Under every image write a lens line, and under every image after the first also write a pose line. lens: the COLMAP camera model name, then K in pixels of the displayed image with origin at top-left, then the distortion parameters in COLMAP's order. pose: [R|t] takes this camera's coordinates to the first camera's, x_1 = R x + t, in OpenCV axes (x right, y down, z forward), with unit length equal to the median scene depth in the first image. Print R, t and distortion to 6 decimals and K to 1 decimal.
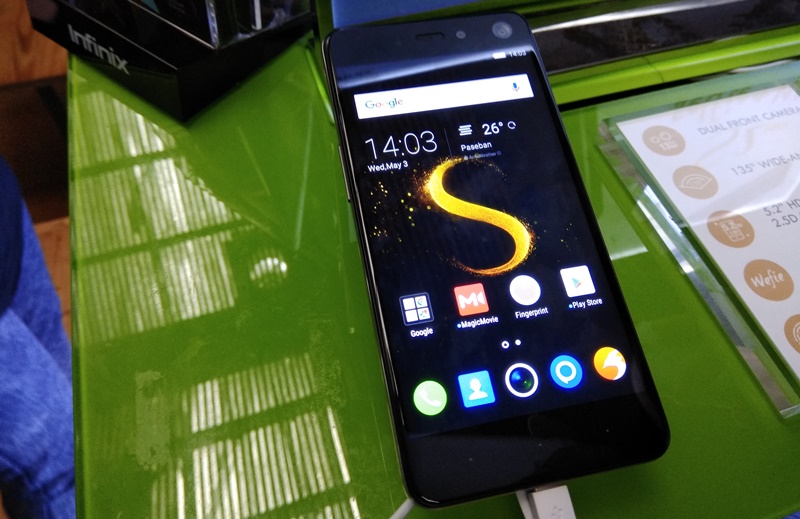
lens RADIAL K [[491.5, 0, 402.1], [0, 491.5, 261.4], [0, 0, 1]] dist [0.009410, 0.000430]
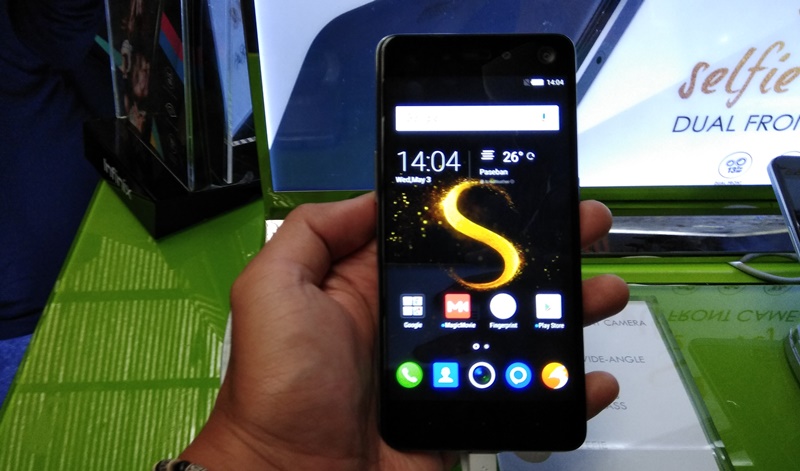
lens RADIAL K [[477.2, 0, 399.4], [0, 477.2, 232.7], [0, 0, 1]] dist [-0.002506, -0.000197]
pose [[0.984458, 0.170577, -0.041780, 0.009803], [-0.172226, 0.984258, -0.039684, -0.023212], [0.034353, 0.046262, 0.998338, -0.158591]]
